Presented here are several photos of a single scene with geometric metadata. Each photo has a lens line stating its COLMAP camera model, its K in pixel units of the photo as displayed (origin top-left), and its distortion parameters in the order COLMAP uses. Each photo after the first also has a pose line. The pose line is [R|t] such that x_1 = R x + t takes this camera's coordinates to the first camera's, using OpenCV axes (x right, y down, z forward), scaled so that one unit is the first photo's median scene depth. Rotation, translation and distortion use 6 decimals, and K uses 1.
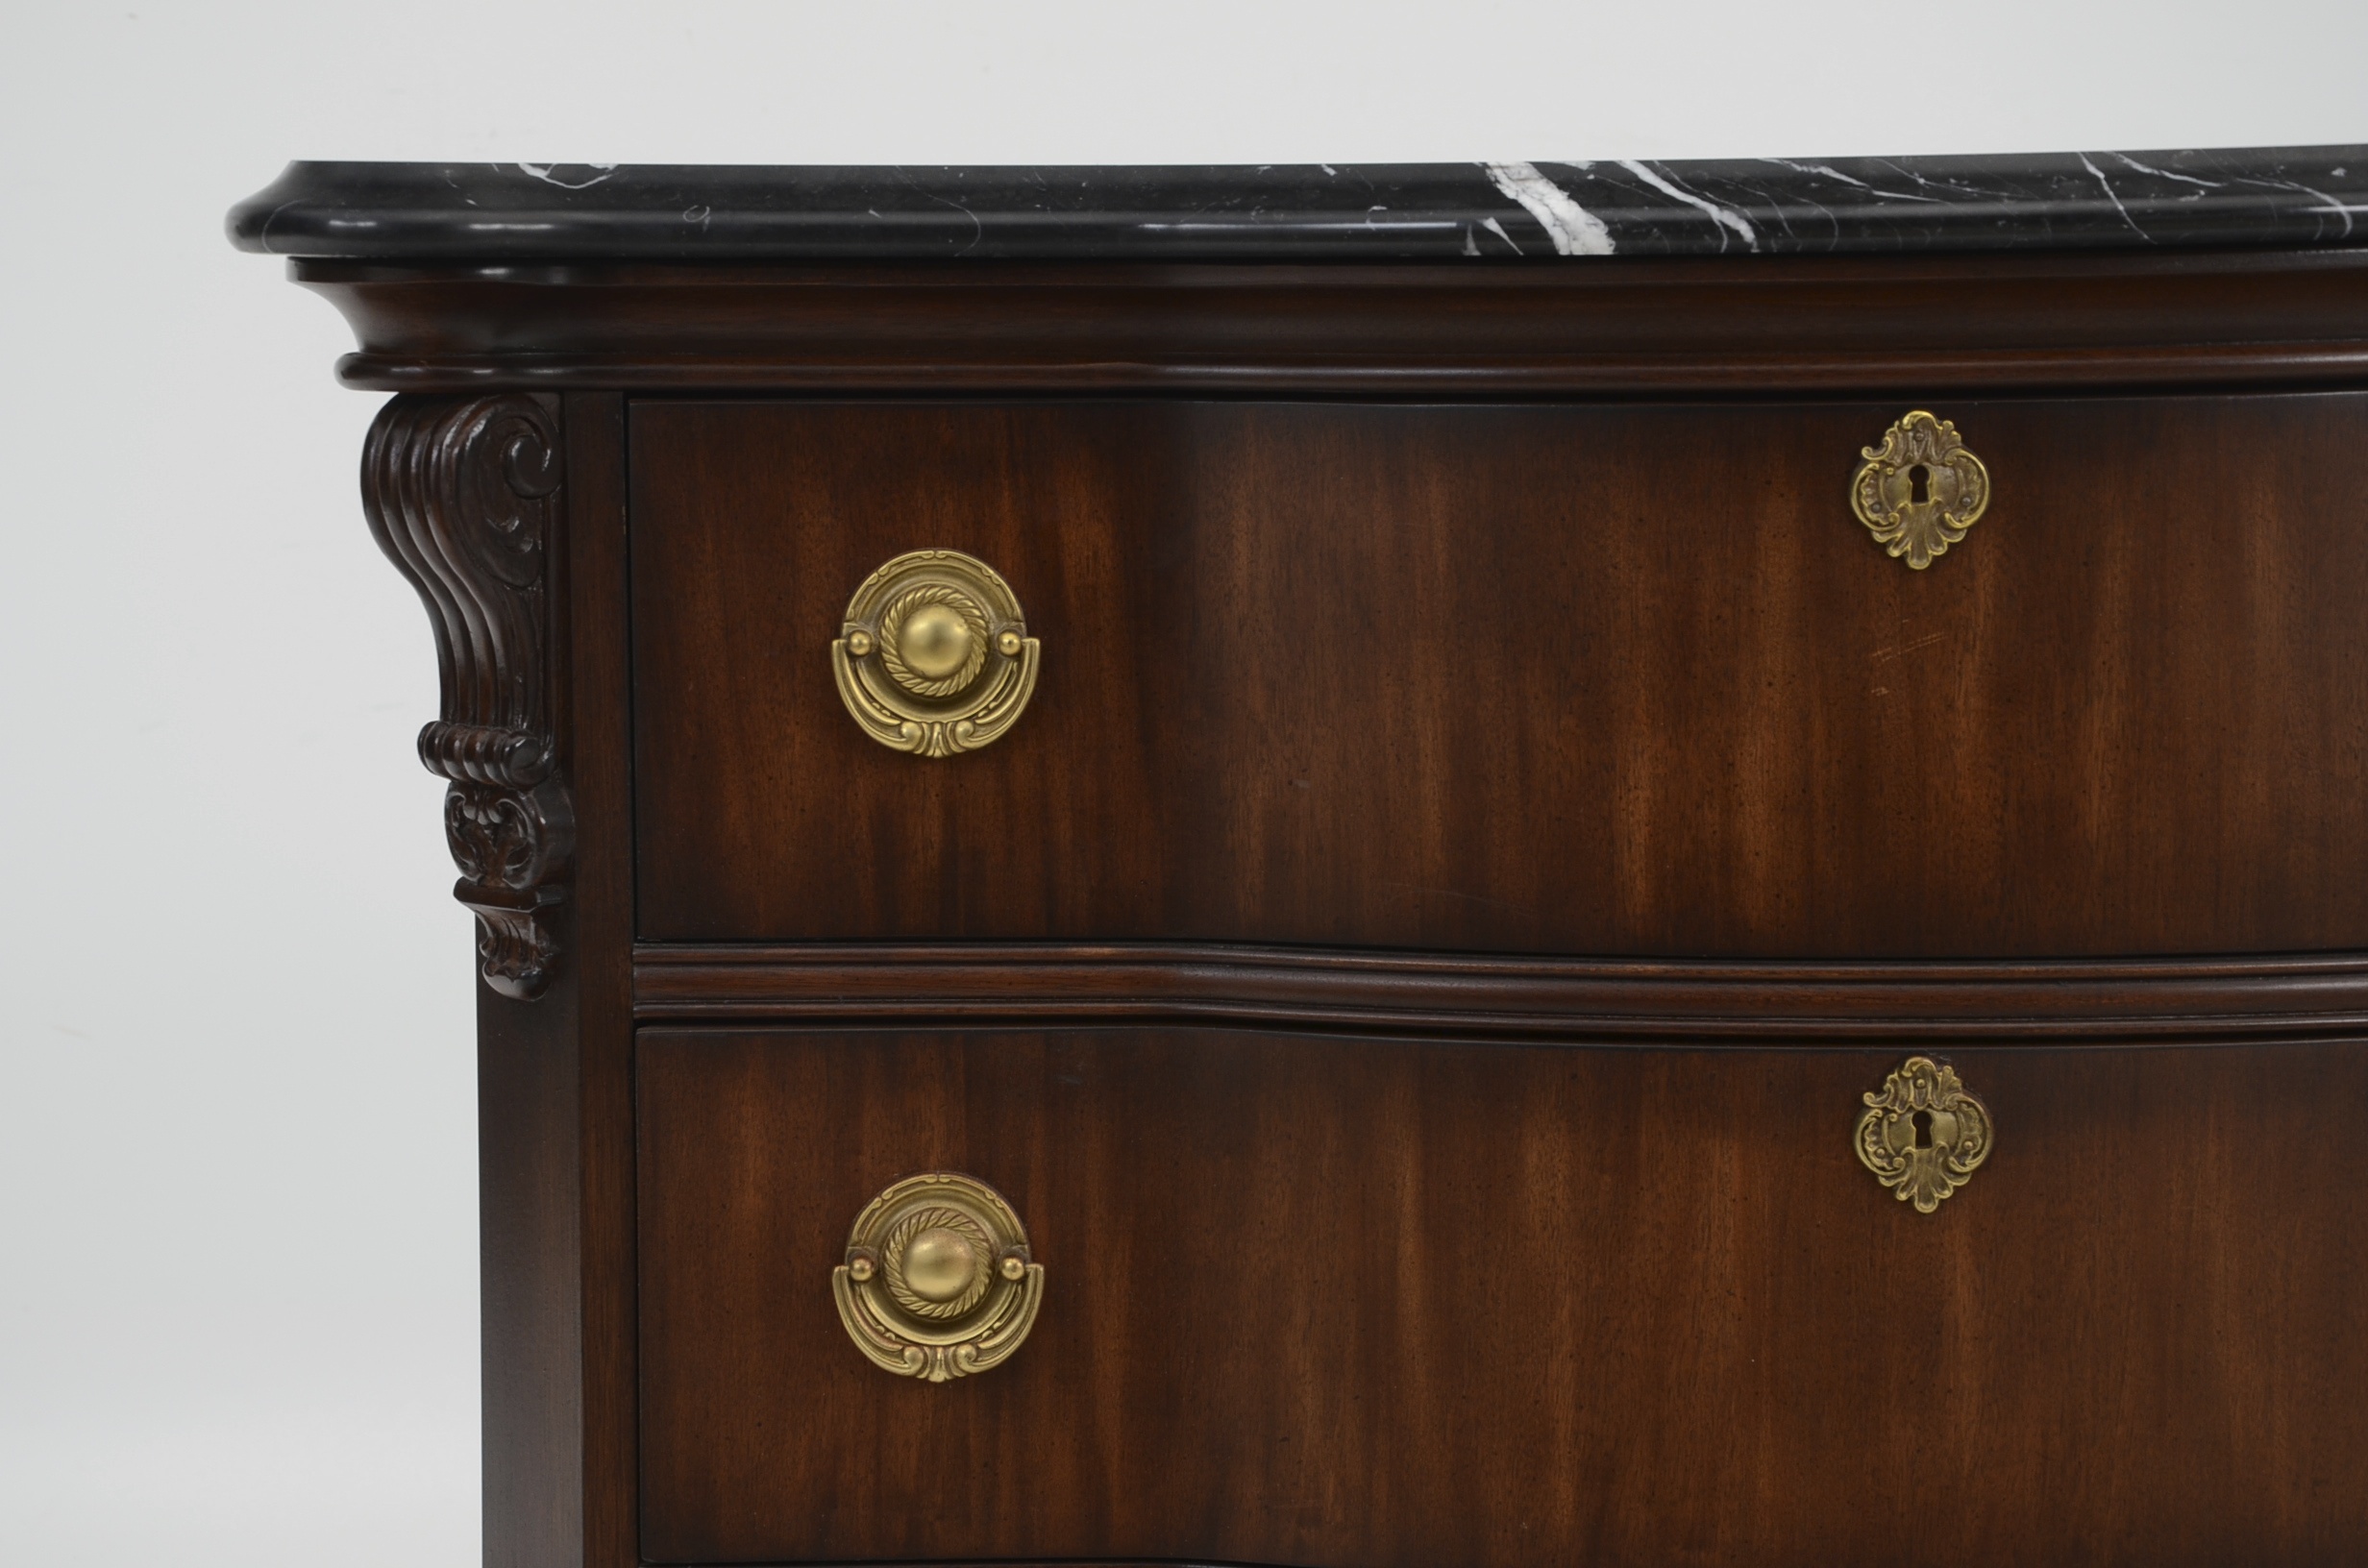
lens RADIAL K [[5383.2, 0, 1184.0], [0, 5383.2, 784.0], [0, 0, 1]] dist [0.445477, -0.186534]
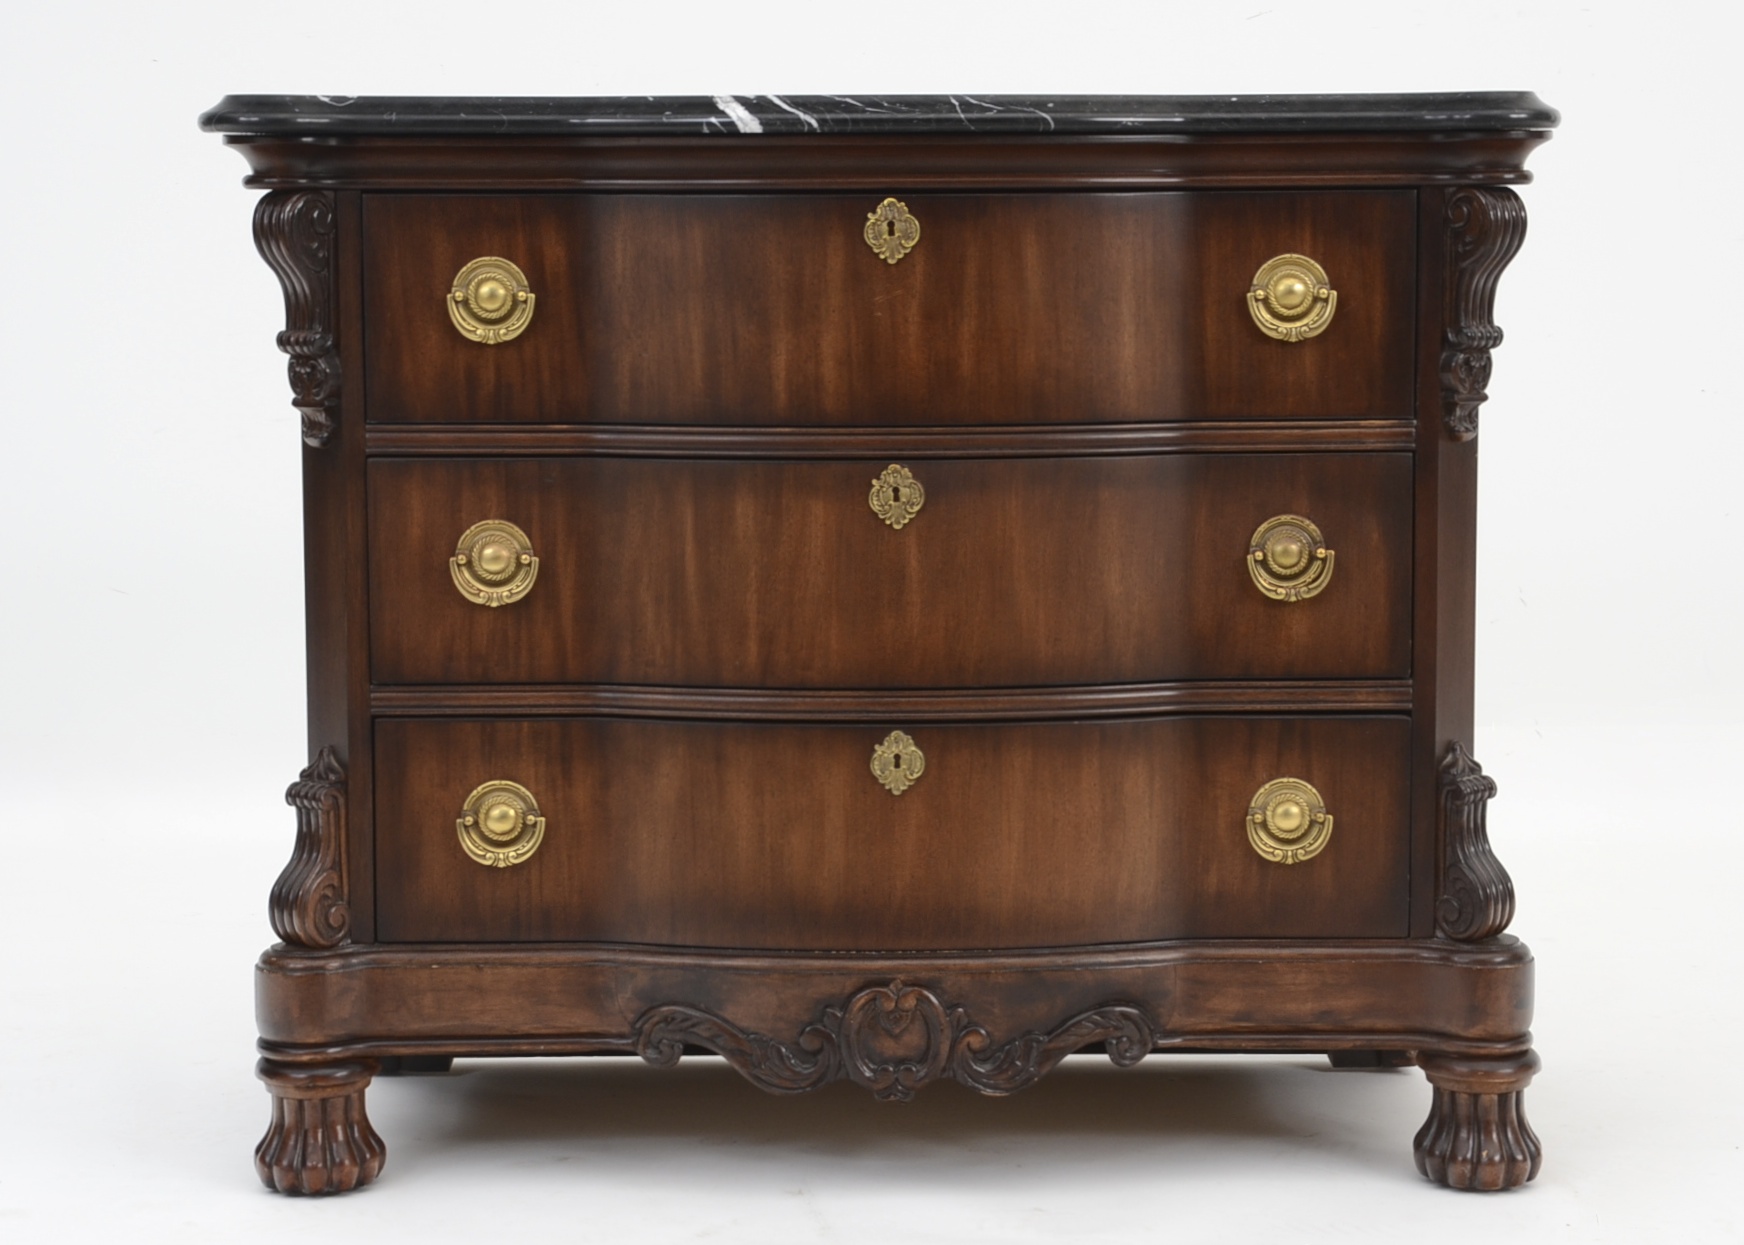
lens RADIAL K [[3672.9, 0, 957.2], [0, 3672.9, 621.6], [0, 0, 1]] dist [-0.000001, 0.456648]
pose [[0.999494, -0.000402, 0.031815, 0.110421], [0.000304, 0.999995, 0.003070, 0.115175], [-0.031816, -0.003059, 0.999489, -0.647294]]
